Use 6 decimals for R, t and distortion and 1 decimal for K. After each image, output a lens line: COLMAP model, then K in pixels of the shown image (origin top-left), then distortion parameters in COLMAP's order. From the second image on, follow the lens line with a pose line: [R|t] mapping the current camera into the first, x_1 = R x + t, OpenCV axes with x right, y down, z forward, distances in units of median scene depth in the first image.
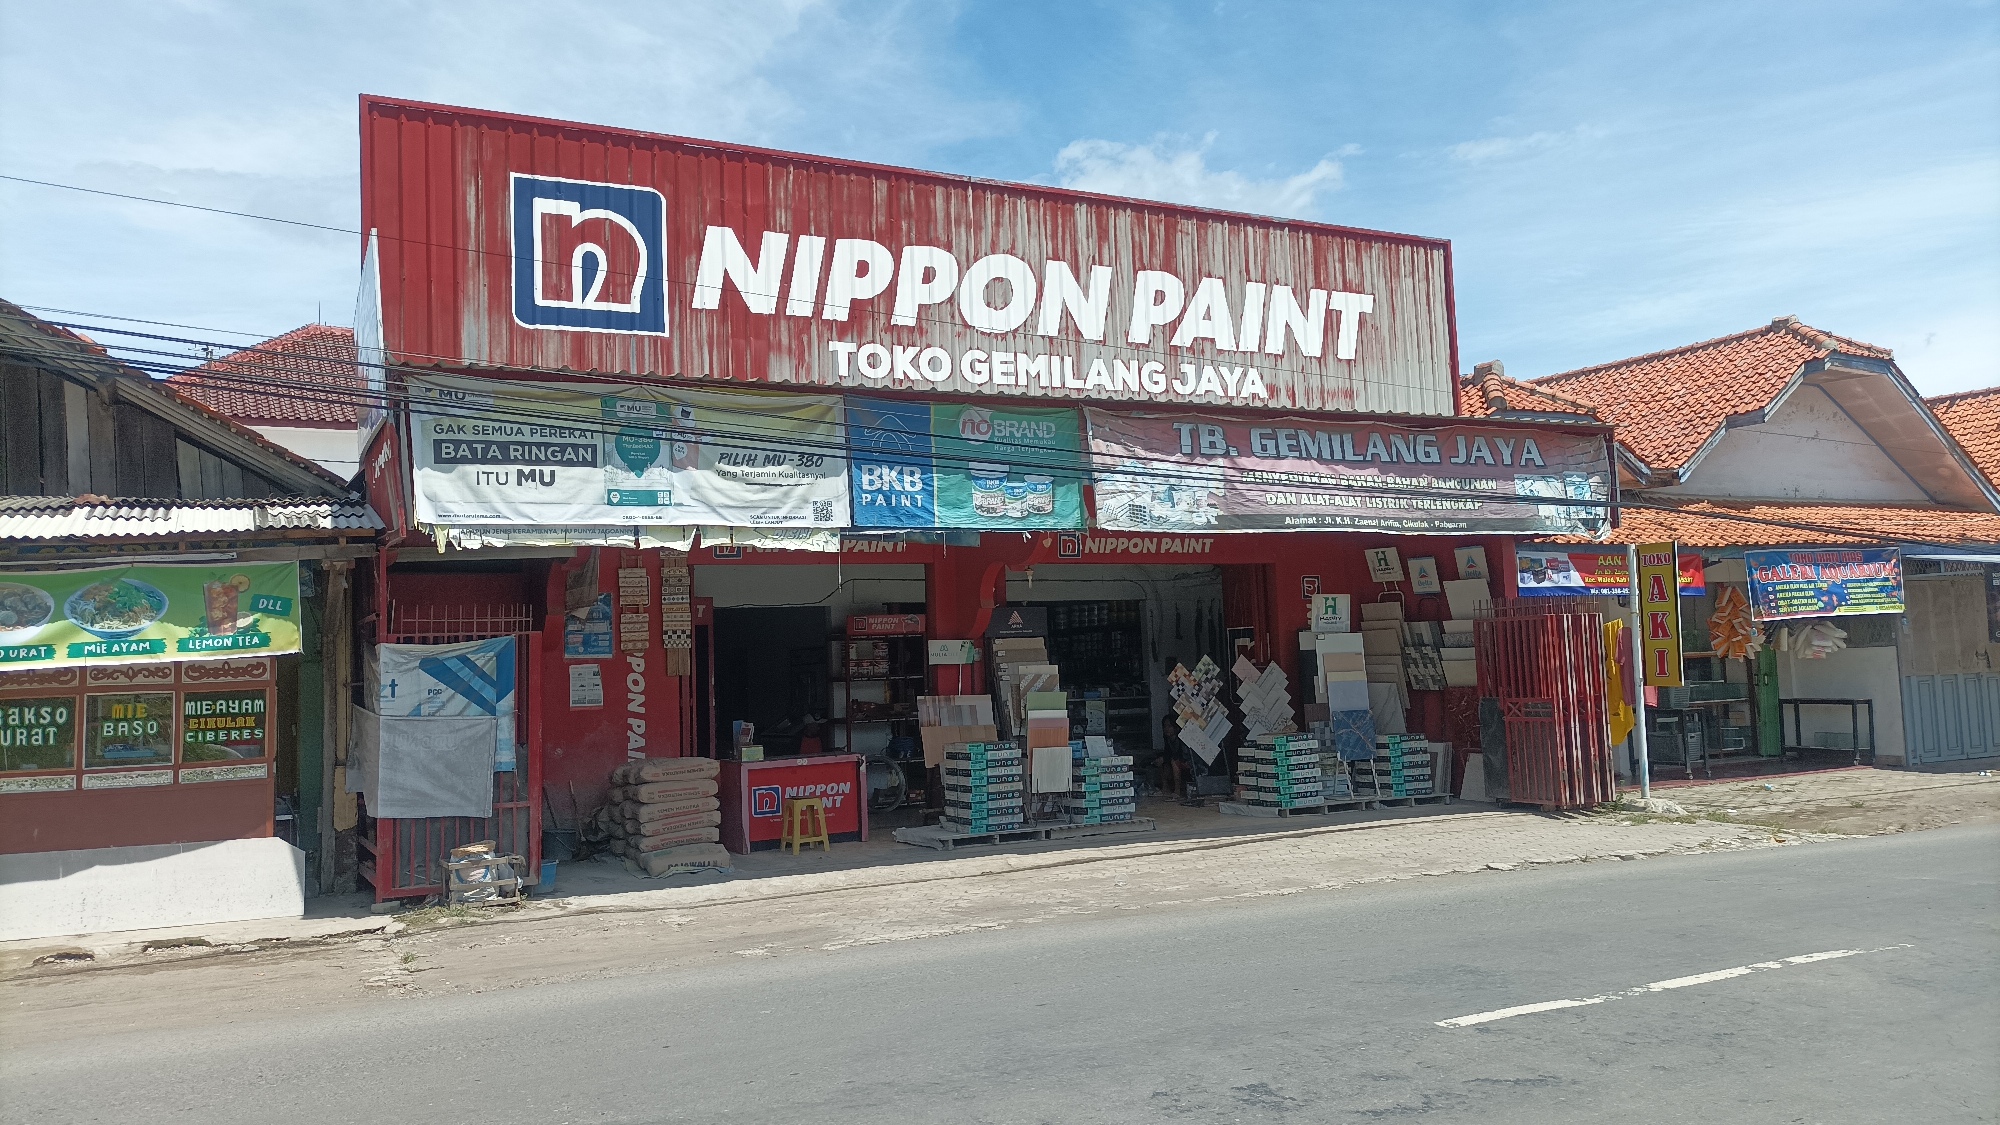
lens RADIAL K [[1485.3, 0, 1007.8], [0, 1485.3, 564.5], [0, 0, 1]] dist [0.024725, -0.018167]
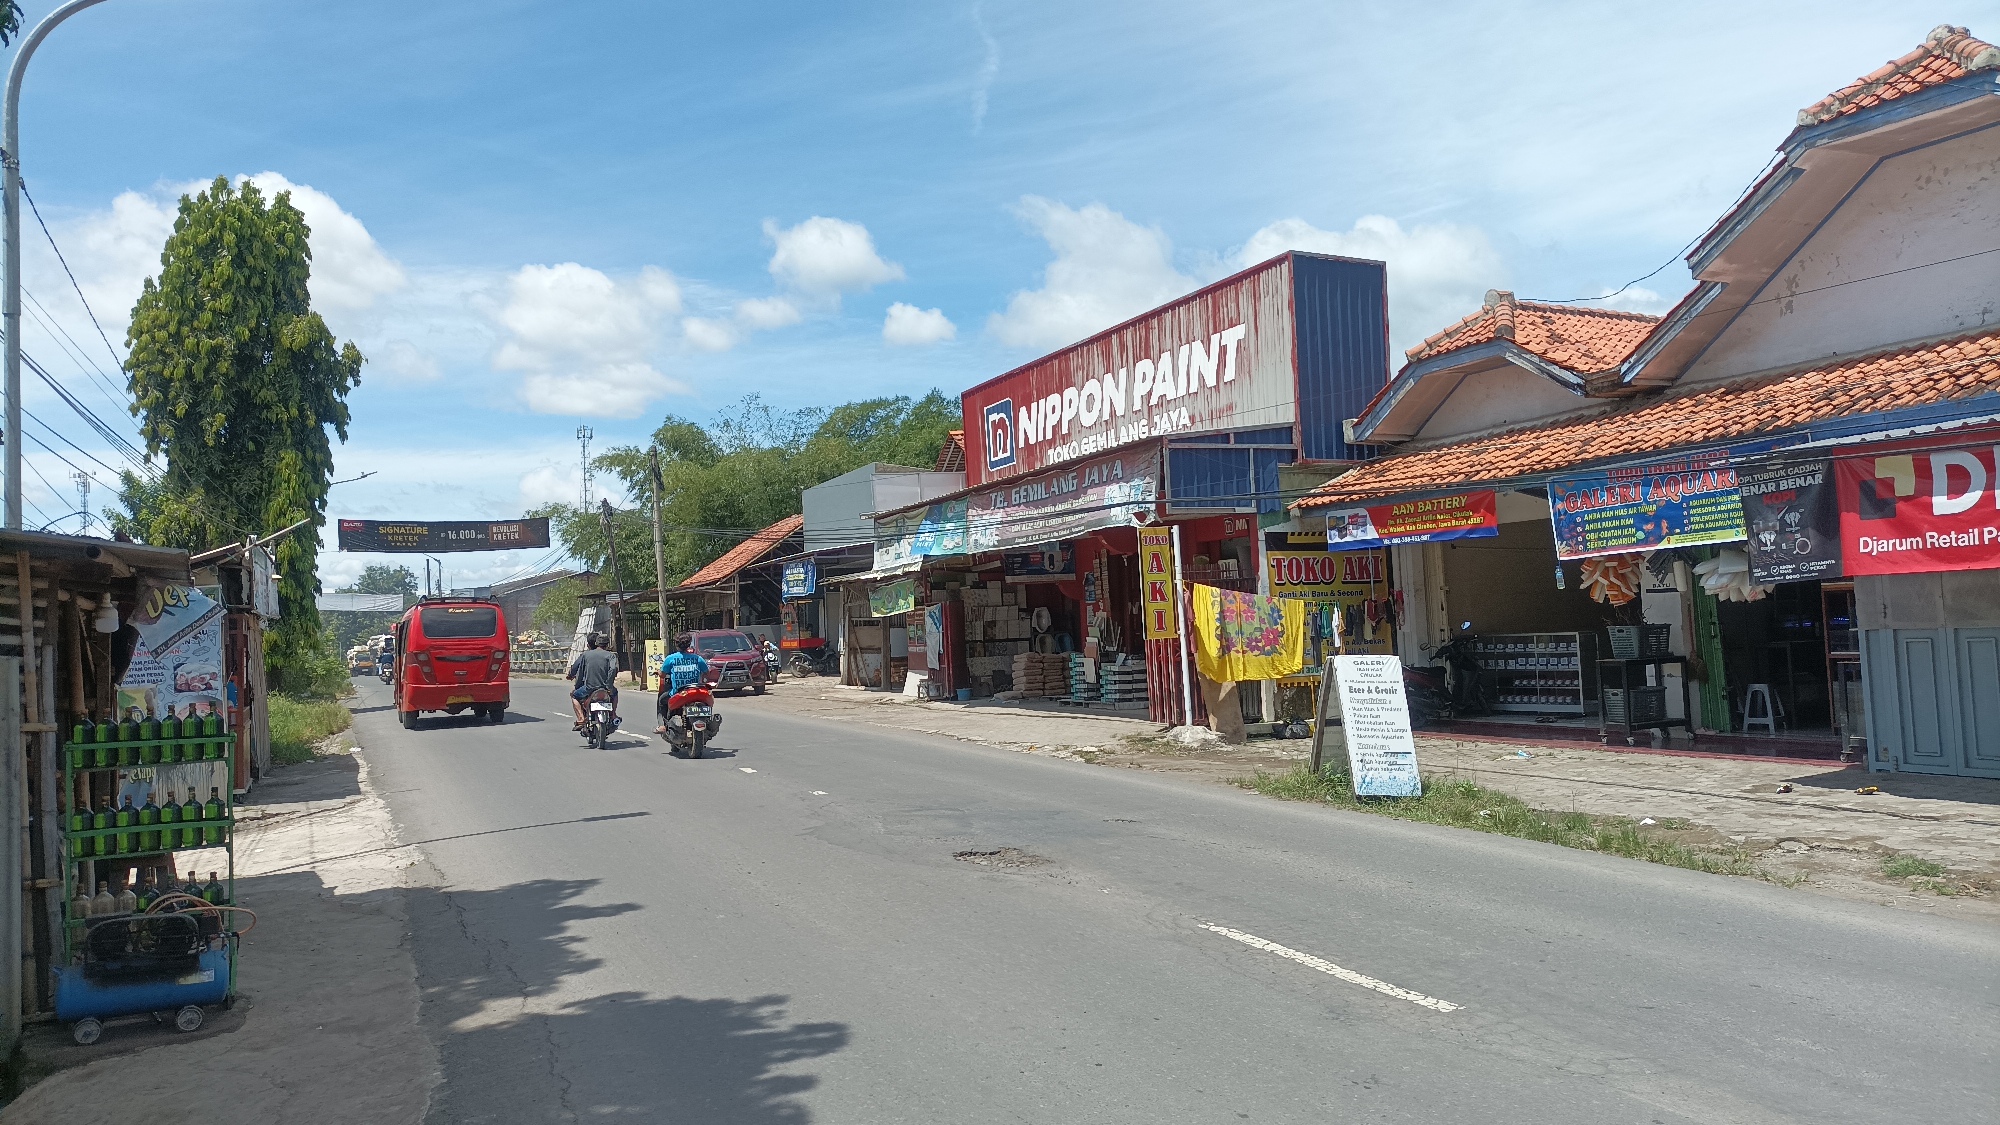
lens RADIAL K [[1485.3, 0, 1007.8], [0, 1485.3, 564.5], [0, 0, 1]] dist [0.024725, -0.018167]
pose [[-0.057243, -0.001400, -0.998359, 1.806057], [0.123100, 0.992358, -0.008449, 0.012432], [0.990742, -0.123382, -0.056633, 0.998120]]
